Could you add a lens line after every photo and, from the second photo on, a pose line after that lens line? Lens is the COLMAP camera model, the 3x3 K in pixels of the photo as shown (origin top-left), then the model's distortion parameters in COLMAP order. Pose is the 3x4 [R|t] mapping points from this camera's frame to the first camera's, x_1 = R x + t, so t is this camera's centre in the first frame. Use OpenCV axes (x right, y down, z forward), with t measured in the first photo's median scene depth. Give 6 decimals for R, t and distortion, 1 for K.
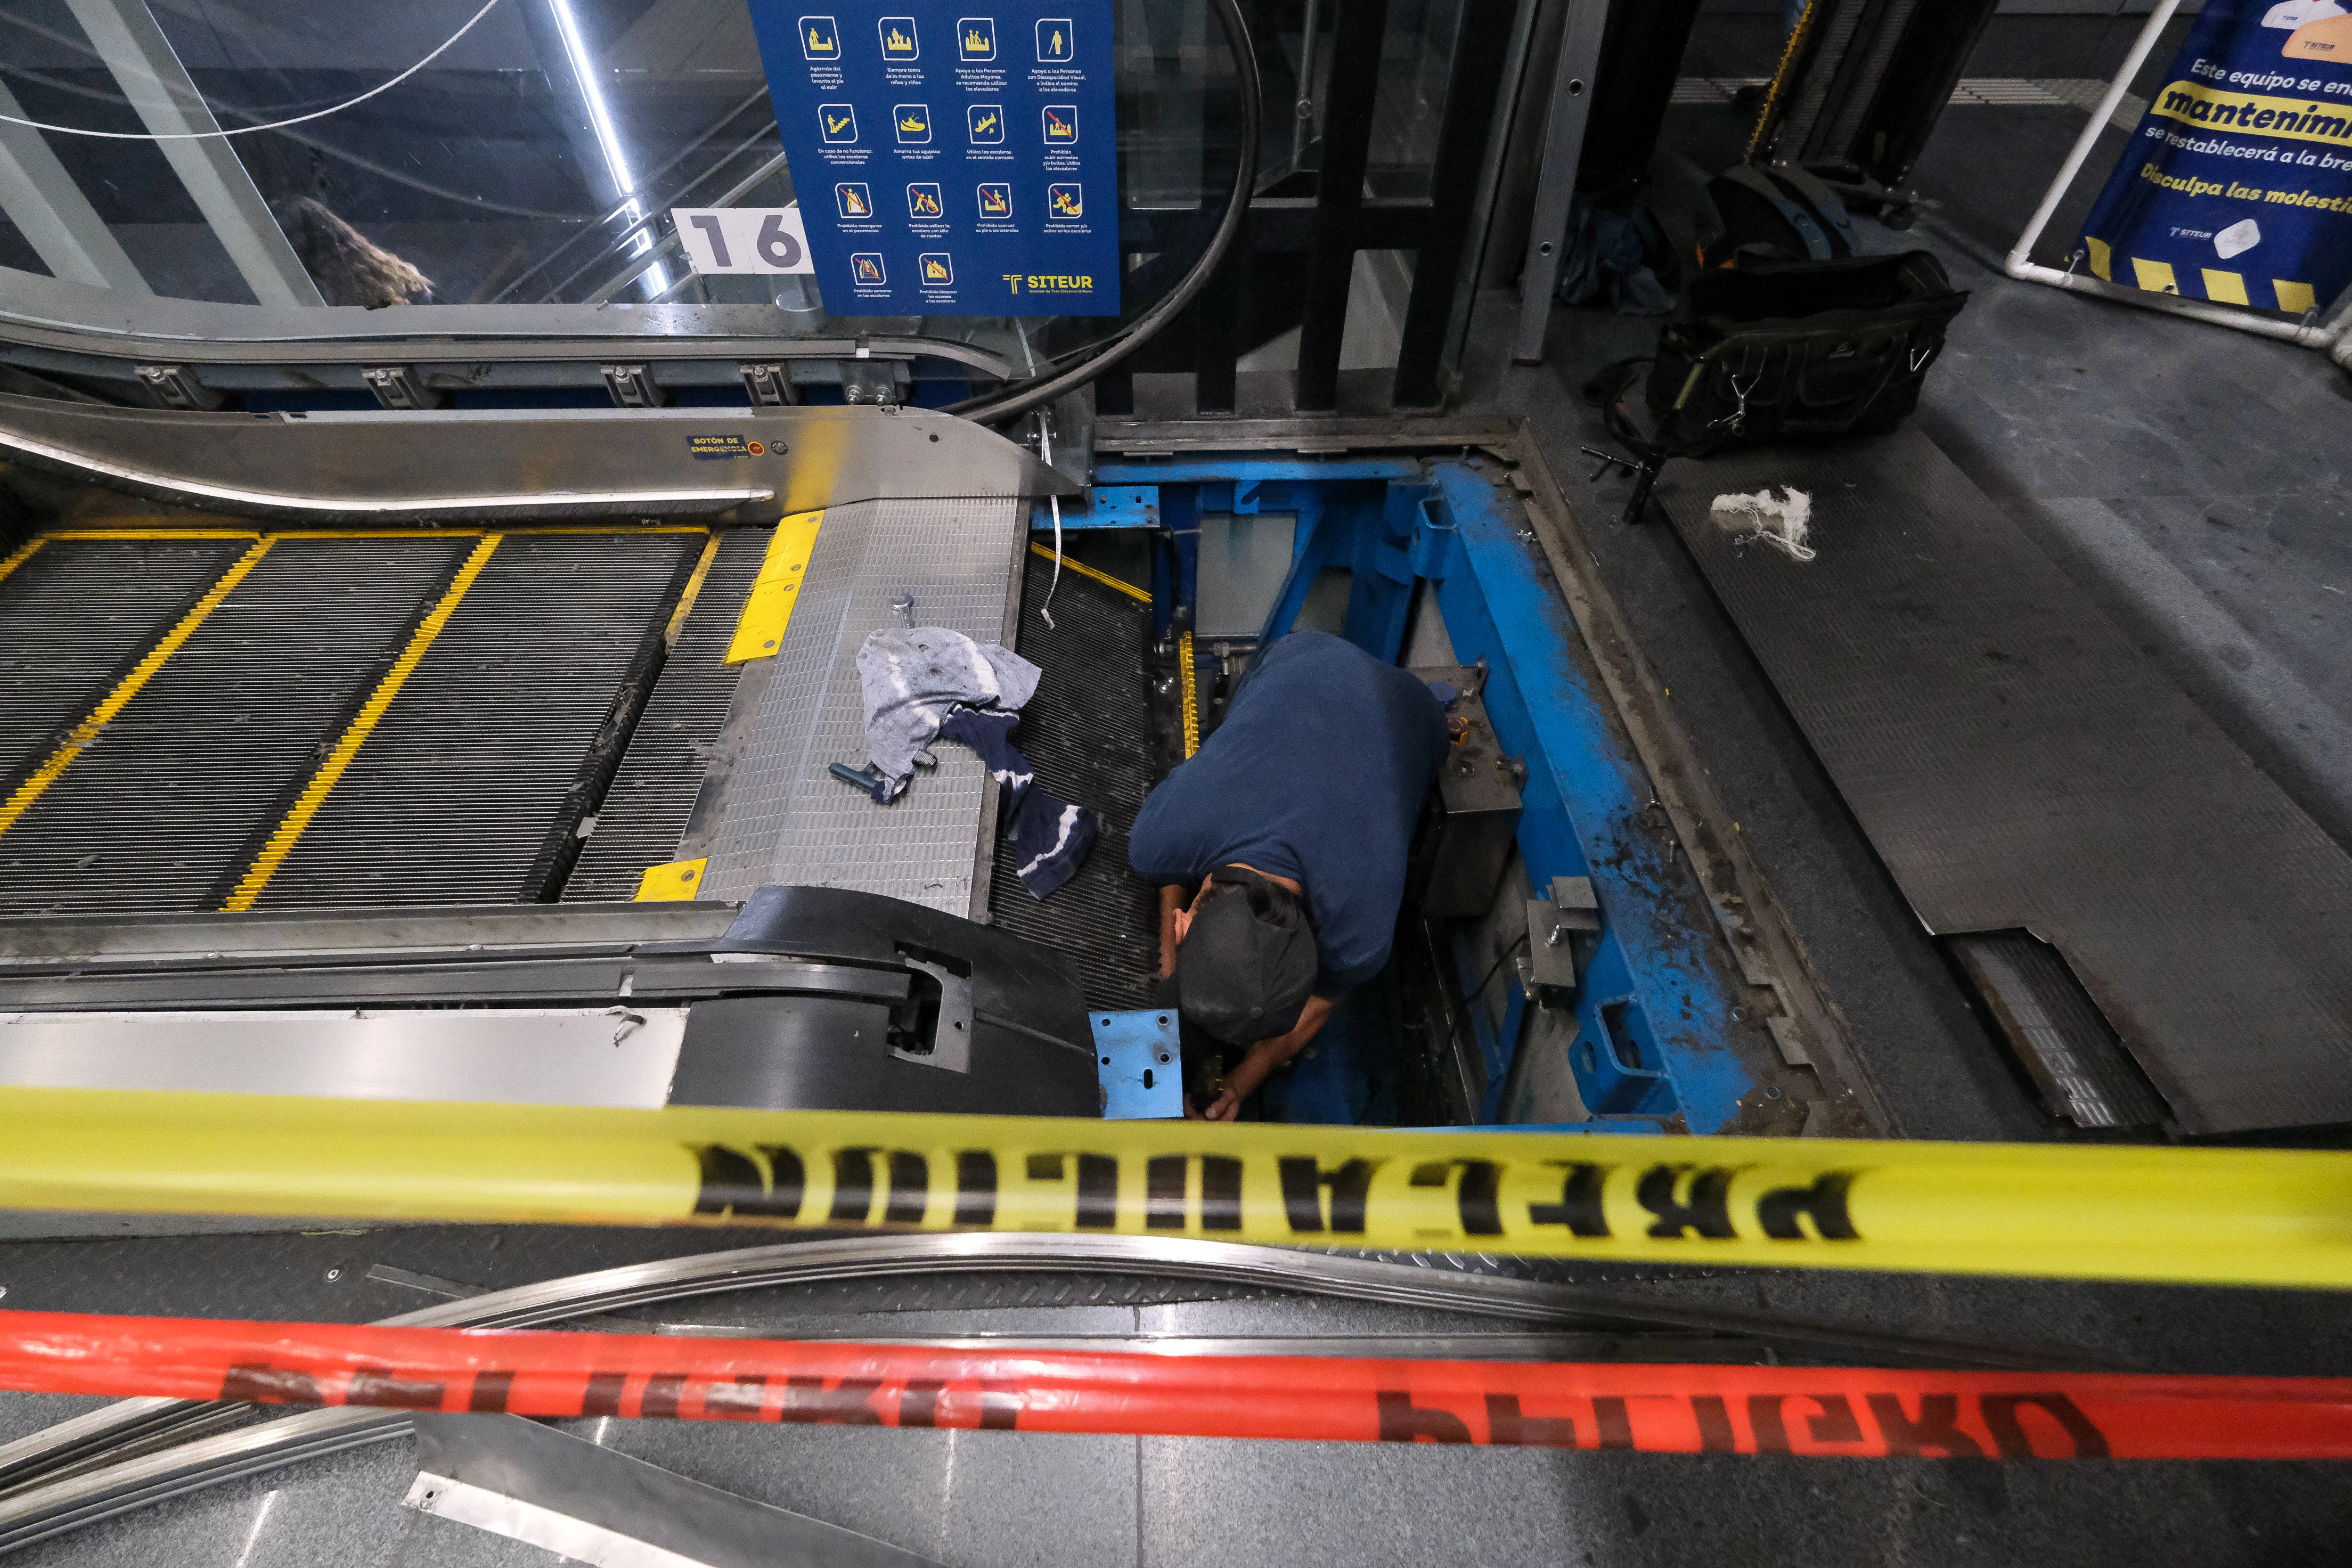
lens RADIAL K [[1016.5, 0, 1174.6], [0, 1016.5, 779.9], [0, 0, 1]] dist [-0.004981, 0.000246]
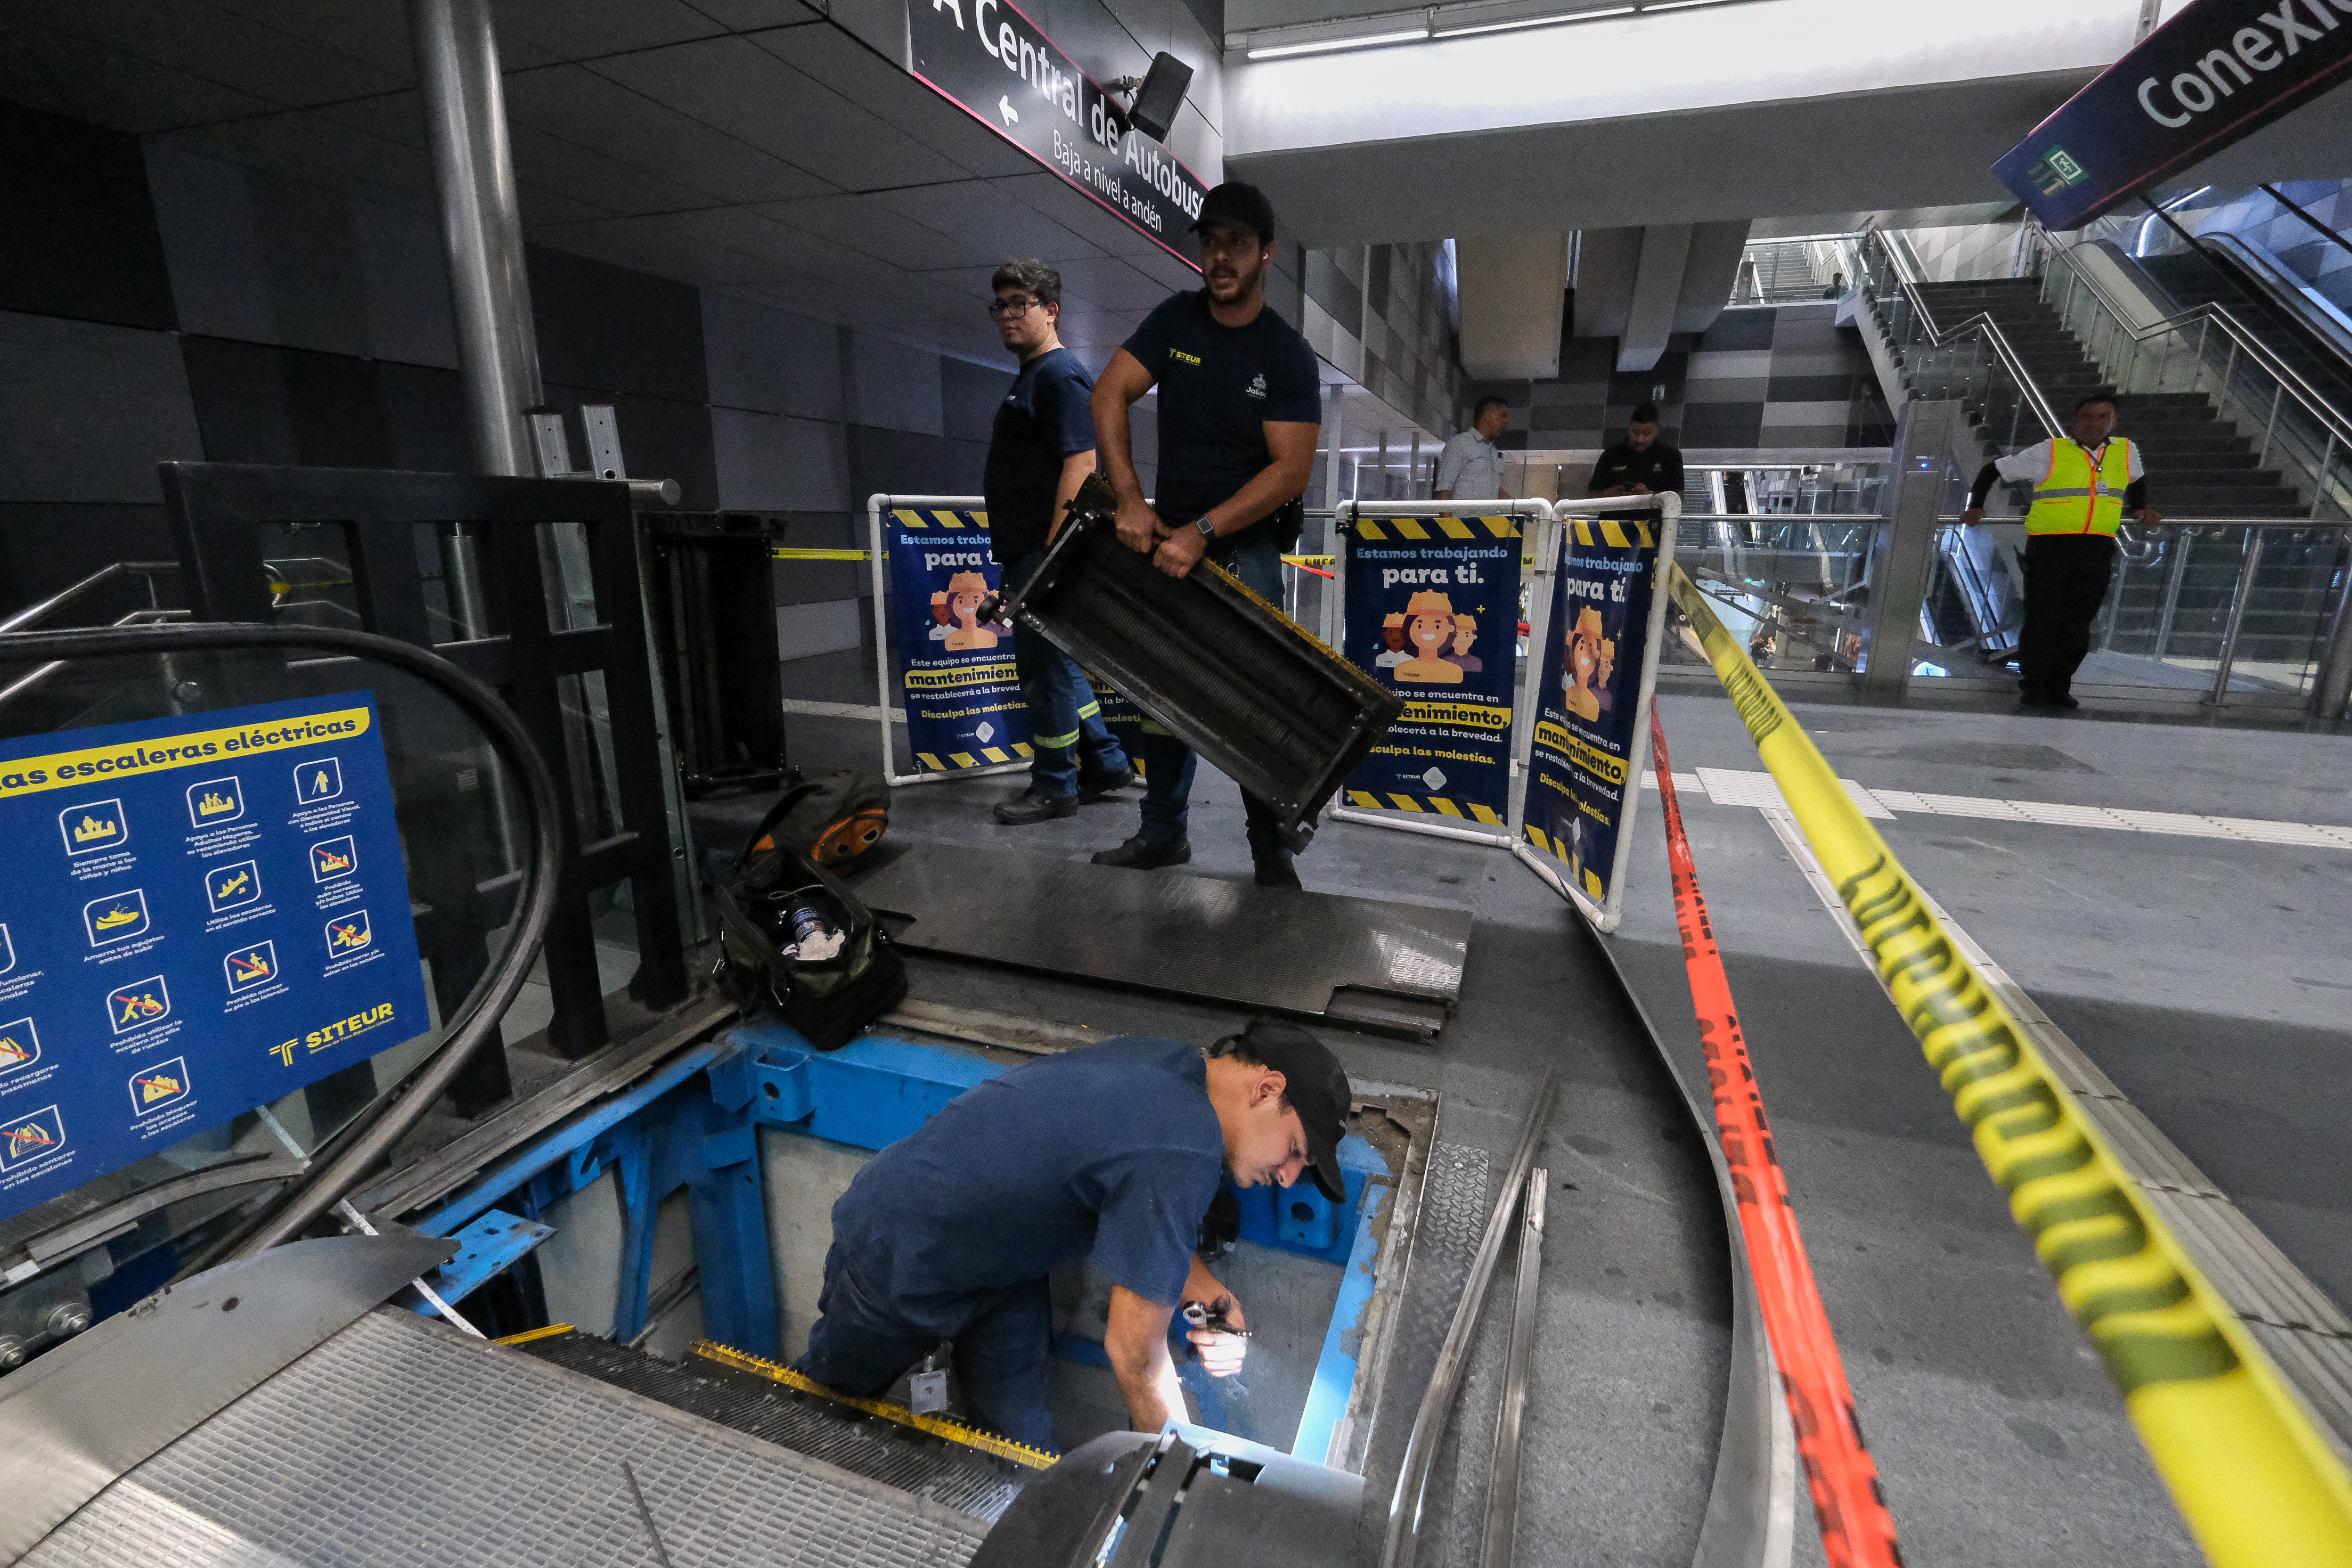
lens RADIAL K [[1016.5, 0, 1190.3], [0, 1016.5, 776.8], [0, 0, 1]] dist [-0.004981, 0.000246]
pose [[0.370931, -0.236525, 0.898034, -0.572842], [0.689484, 0.717951, -0.095695, -0.099867], [-0.622110, 0.654677, 0.429391, 0.115541]]
